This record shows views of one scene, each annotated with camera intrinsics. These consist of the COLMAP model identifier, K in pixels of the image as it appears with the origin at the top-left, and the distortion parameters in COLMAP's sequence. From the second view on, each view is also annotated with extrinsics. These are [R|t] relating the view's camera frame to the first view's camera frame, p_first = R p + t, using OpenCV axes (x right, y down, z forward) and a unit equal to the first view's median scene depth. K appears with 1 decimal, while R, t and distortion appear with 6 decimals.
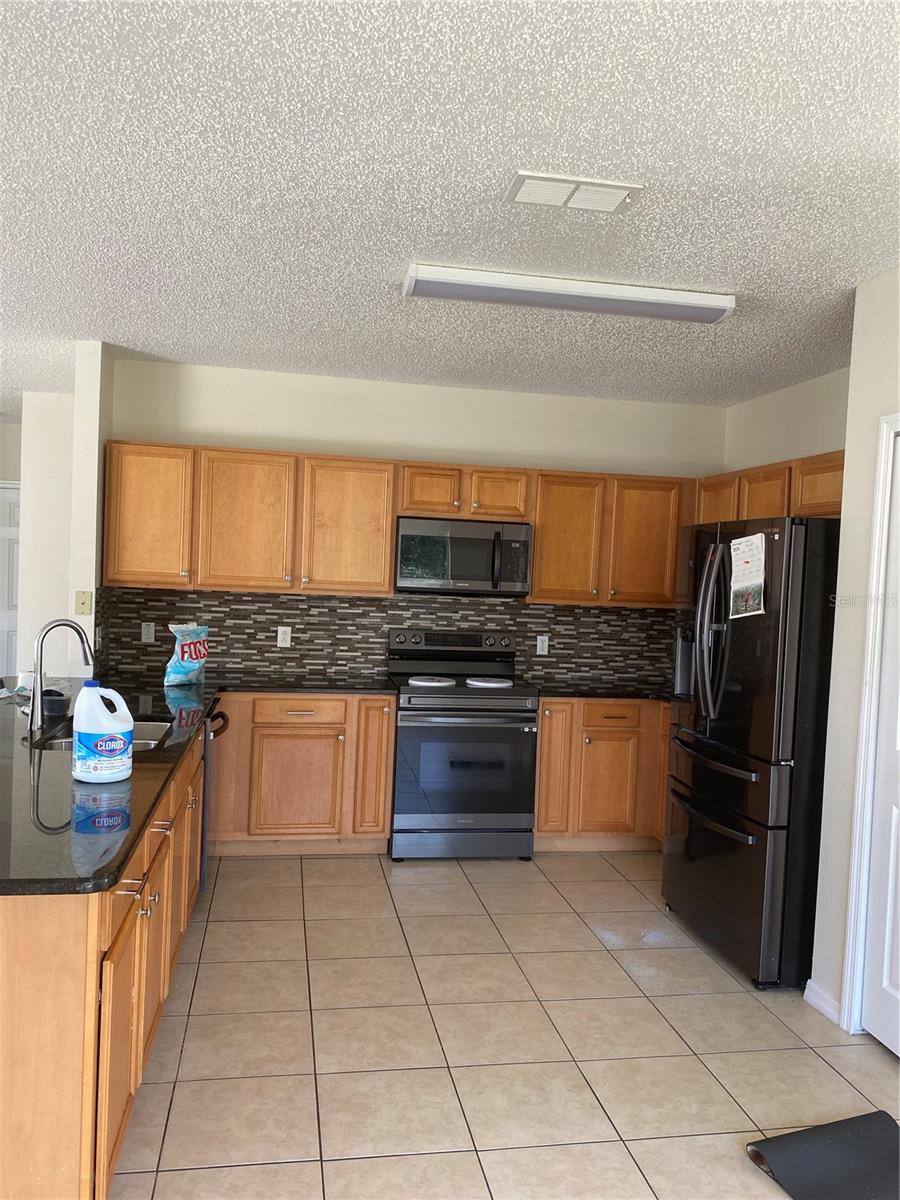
lens RADIAL K [[916.7, 0, 449.8], [0, 916.7, 601.2], [0, 0, 1]] dist [0.001520, -0.005566]
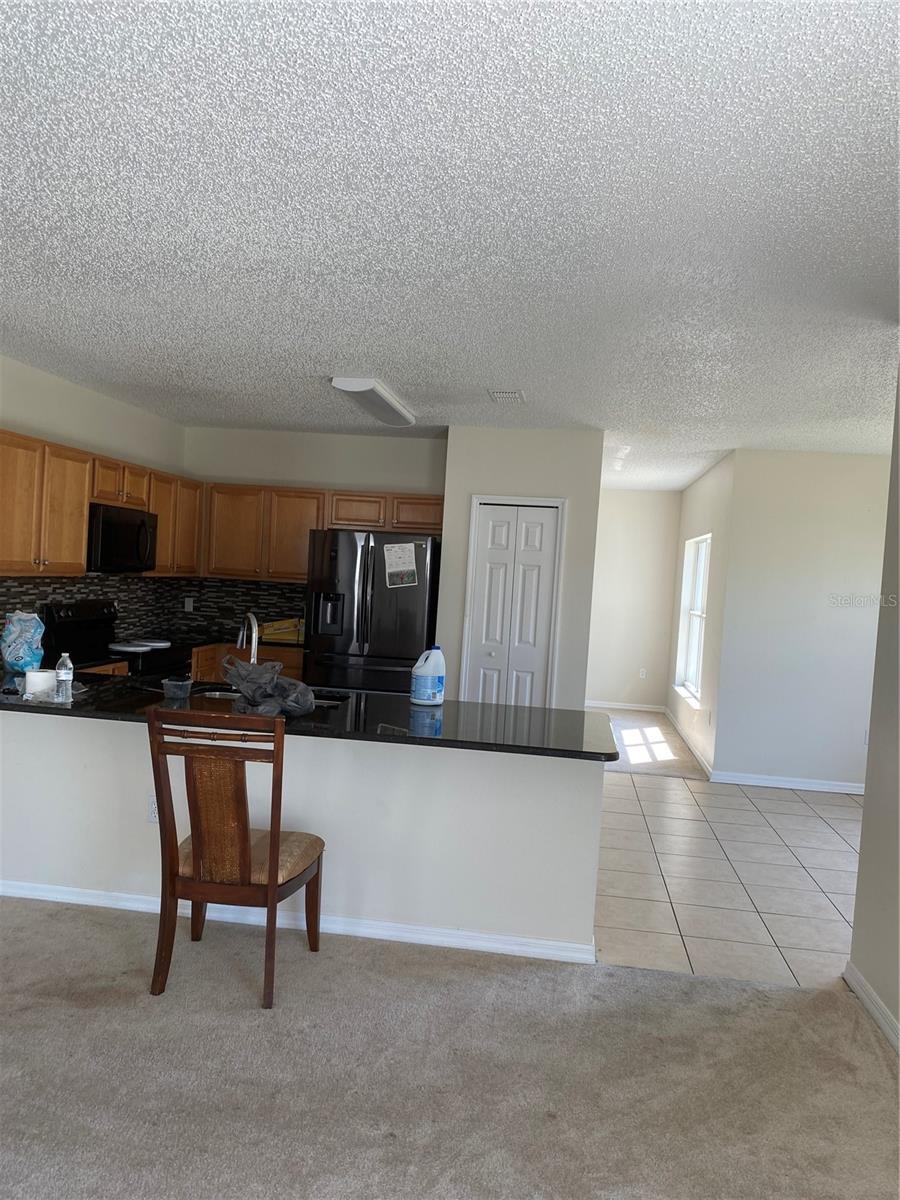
lens RADIAL K [[916.7, 0, 450.9], [0, 916.7, 605.8], [0, 0, 1]] dist [0.001520, -0.005566]
pose [[0.306064, -0.063821, 0.949869, -0.974718], [-0.016024, 0.997264, 0.072168, -0.055252], [-0.951876, -0.037309, 0.304204, 0.229932]]
